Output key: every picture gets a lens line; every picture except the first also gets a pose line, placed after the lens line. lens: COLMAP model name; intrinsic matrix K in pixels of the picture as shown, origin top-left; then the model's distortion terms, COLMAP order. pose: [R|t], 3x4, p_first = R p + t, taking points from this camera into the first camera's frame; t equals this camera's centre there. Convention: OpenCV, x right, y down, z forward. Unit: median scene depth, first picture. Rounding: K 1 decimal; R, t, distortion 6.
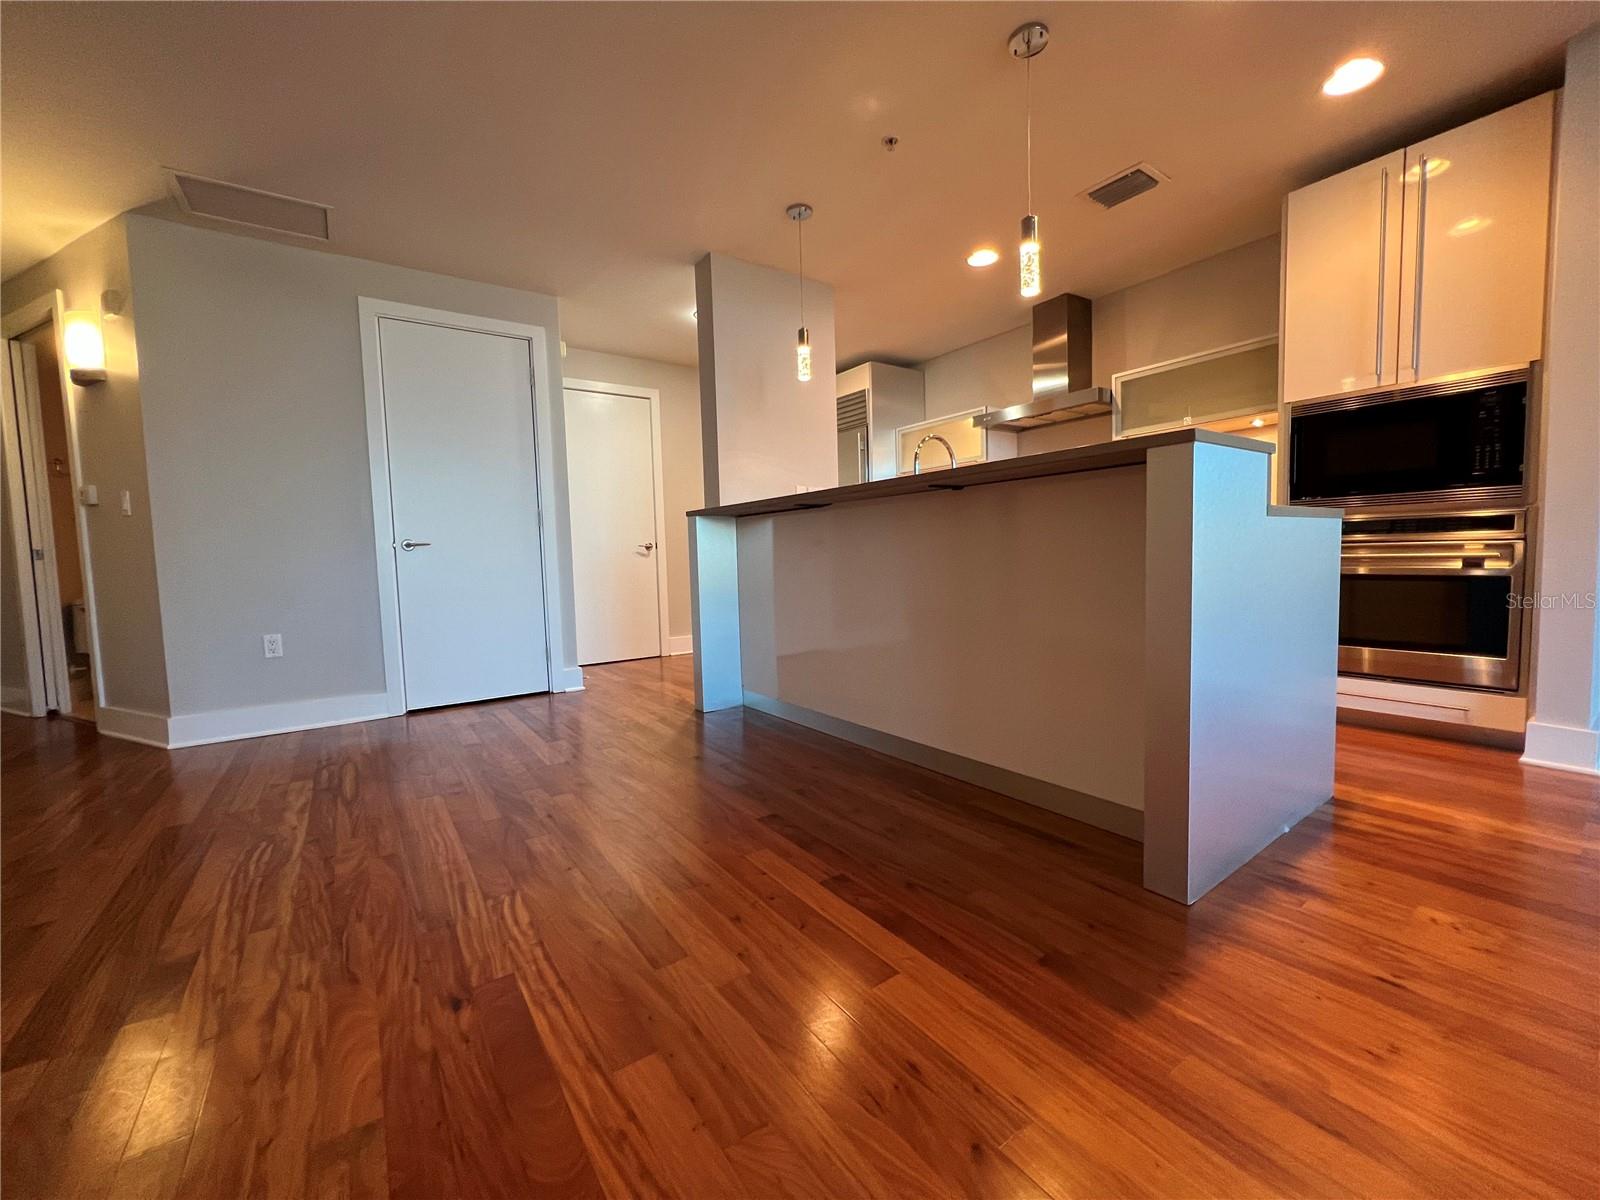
lens RADIAL K [[640.7, 0, 794.2], [0, 640.7, 599.5], [0, 0, 1]] dist [-0.001524, 0.000281]
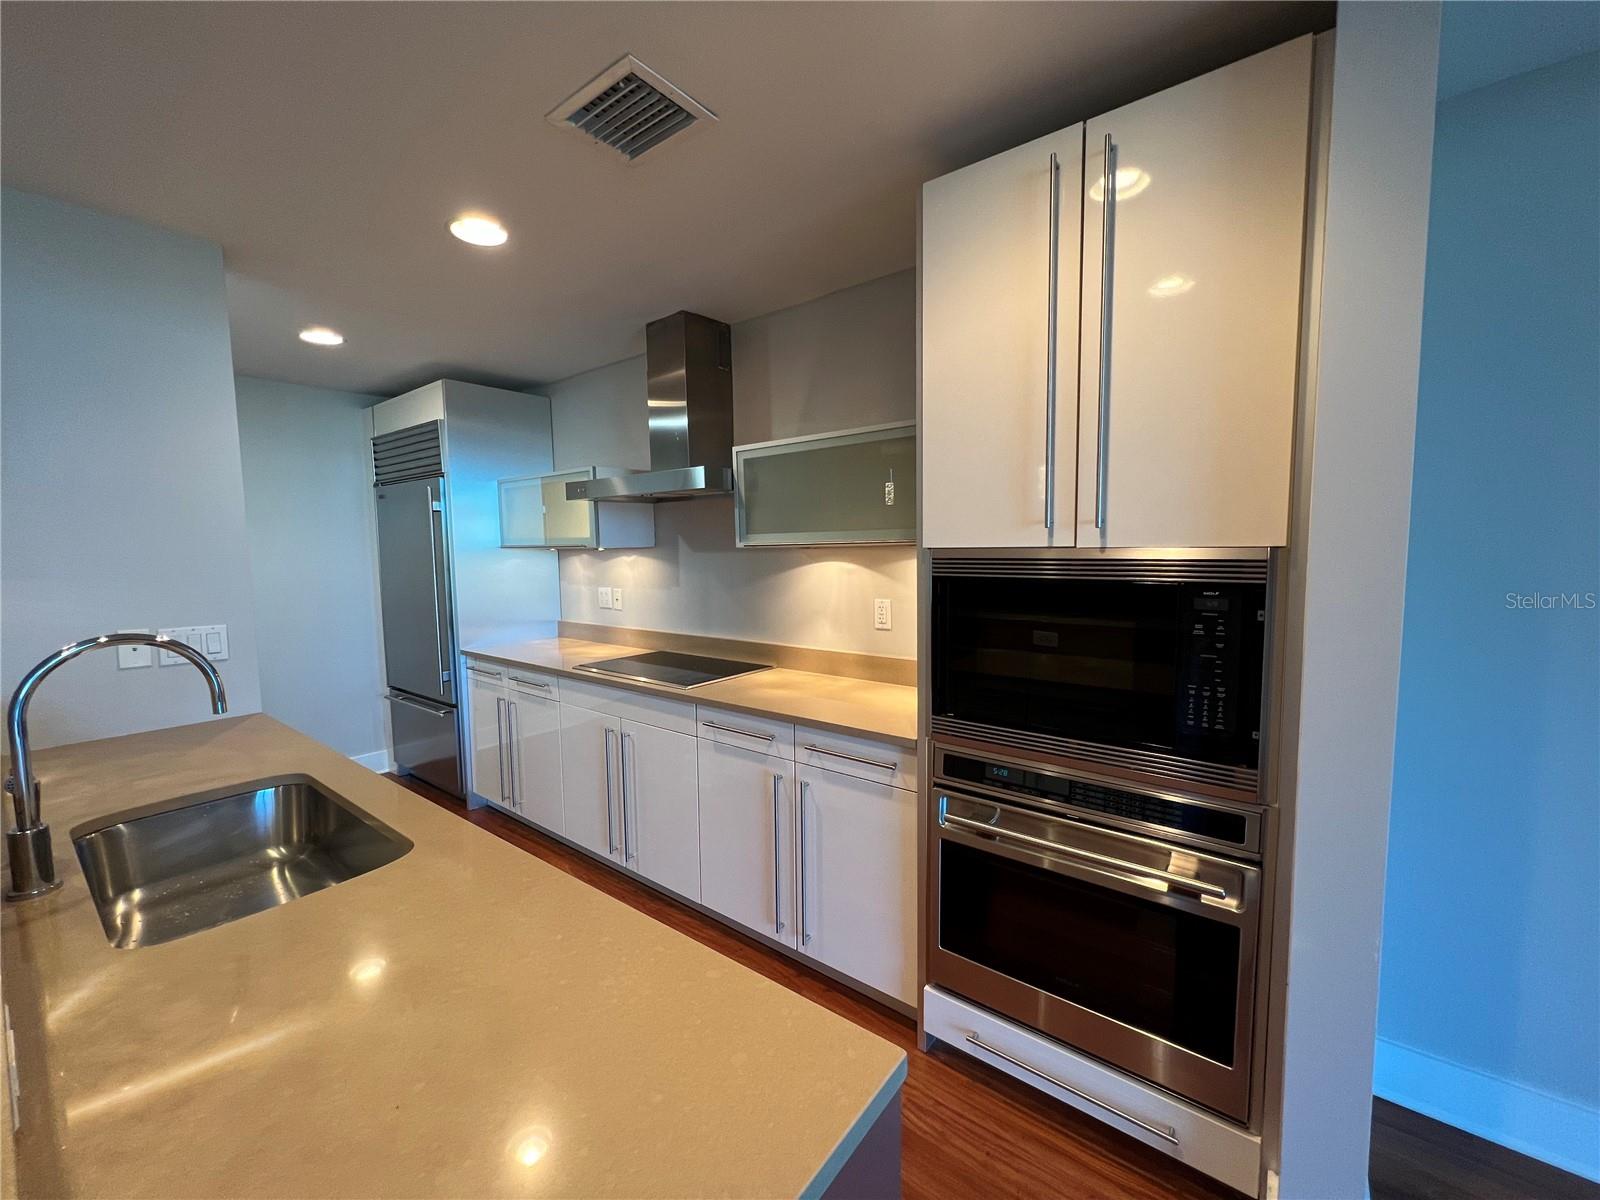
lens RADIAL K [[640.7, 0, 794.2], [0, 640.7, 599.5], [0, 0, 1]] dist [-0.001524, 0.000281]
pose [[0.957773, -0.009183, 0.287379, 0.489309], [0.006829, 0.999934, 0.009194, -0.268526], [-0.287445, -0.006843, 0.957773, 0.479222]]
